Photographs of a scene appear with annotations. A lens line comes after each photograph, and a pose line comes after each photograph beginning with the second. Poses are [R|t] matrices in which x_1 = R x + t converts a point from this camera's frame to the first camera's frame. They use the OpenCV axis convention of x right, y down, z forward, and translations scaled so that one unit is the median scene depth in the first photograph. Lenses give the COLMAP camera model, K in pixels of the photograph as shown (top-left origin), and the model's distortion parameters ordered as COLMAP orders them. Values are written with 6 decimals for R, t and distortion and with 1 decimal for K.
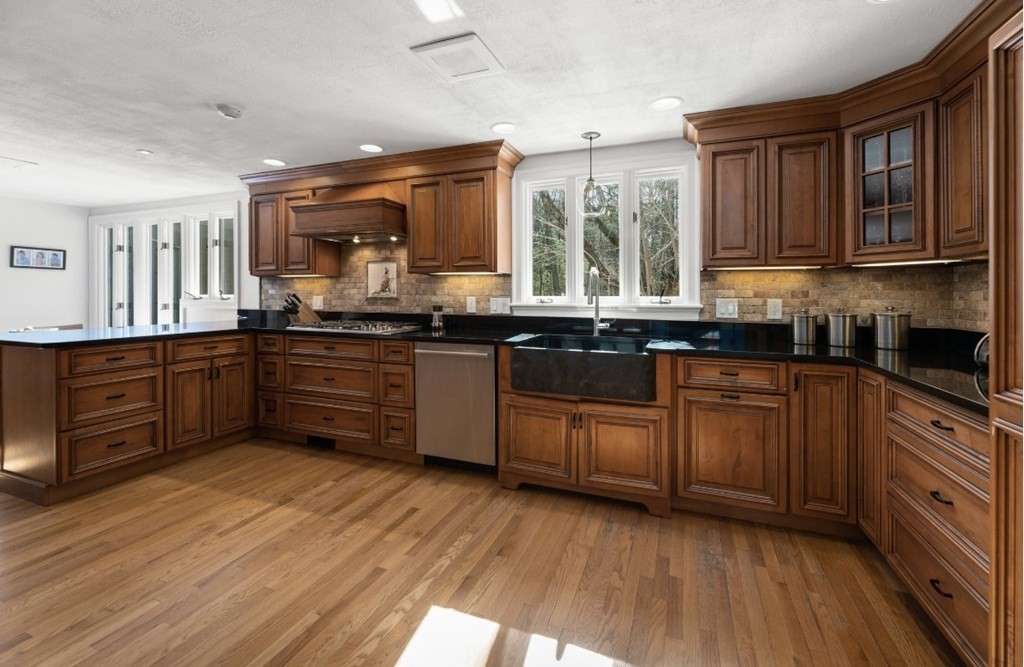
lens RADIAL K [[428.6, 0, 513.5], [0, 428.6, 292.6], [0, 0, 1]] dist [0.000107, -0.000211]
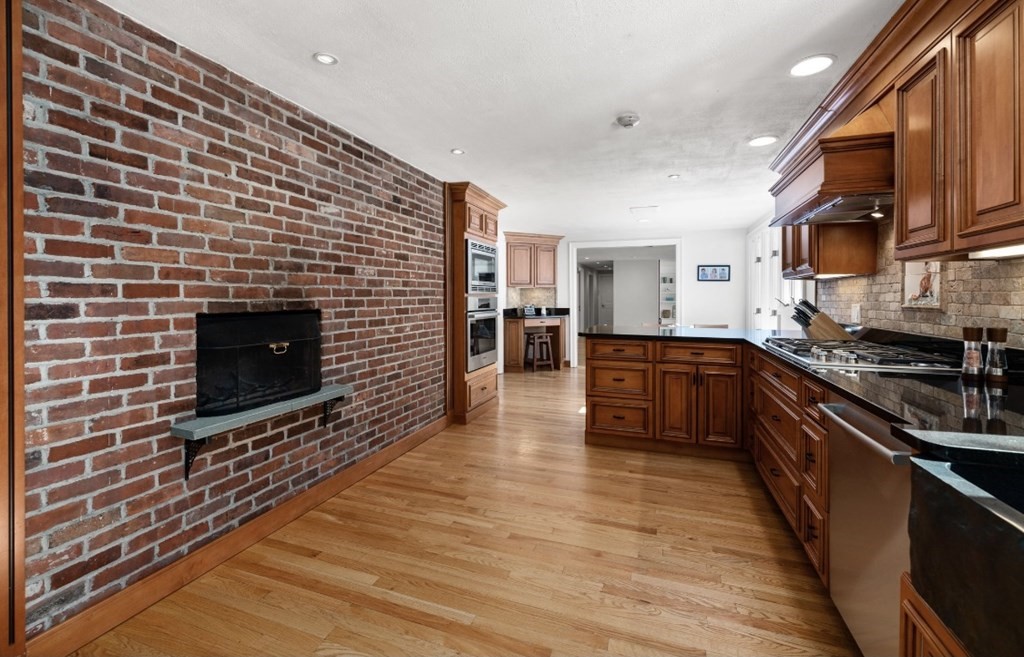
lens RADIAL K [[419.1, 0, 516.8], [0, 419.1, 303.6], [0, 0, 1]] dist [0.001151, -0.000198]
pose [[0.041124, 0.011192, -0.999091, 0.221277], [-0.002708, 0.999935, 0.011090, 0.001549], [0.999150, 0.002250, 0.041152, 0.462681]]
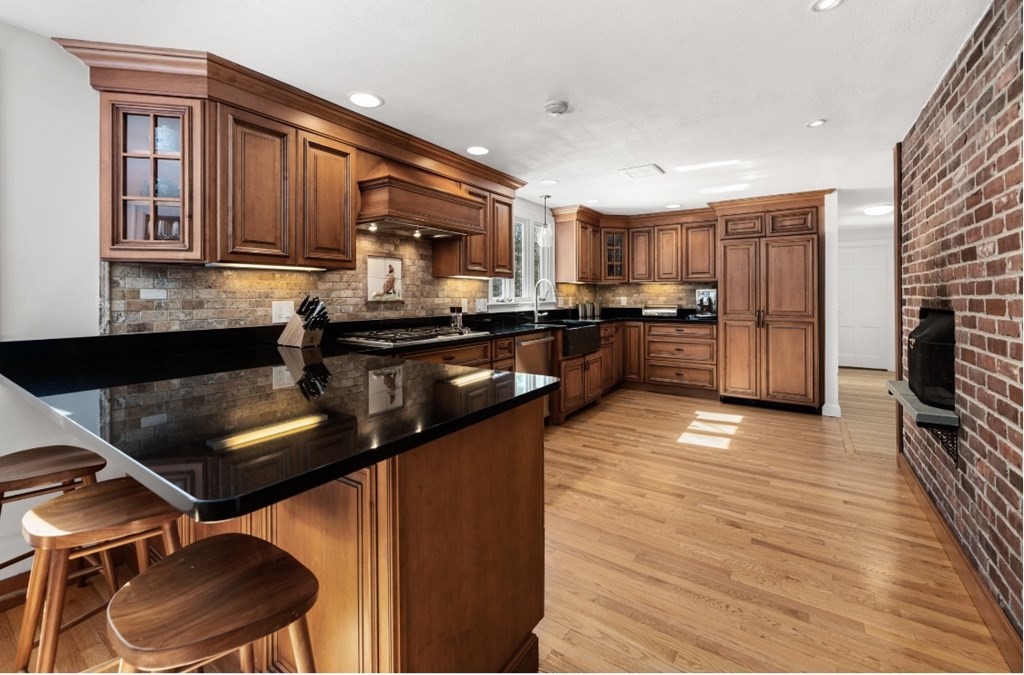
lens RADIAL K [[429.3, 0, 512.6], [0, 429.3, 291.4], [0, 0, 1]] dist [0.002737, 0.000233]
pose [[0.215847, 0.004264, 0.976418, -1.088043], [0.000787, 0.999989, -0.004541, -0.003017], [-0.976427, 0.001749, 0.215842, 0.594872]]
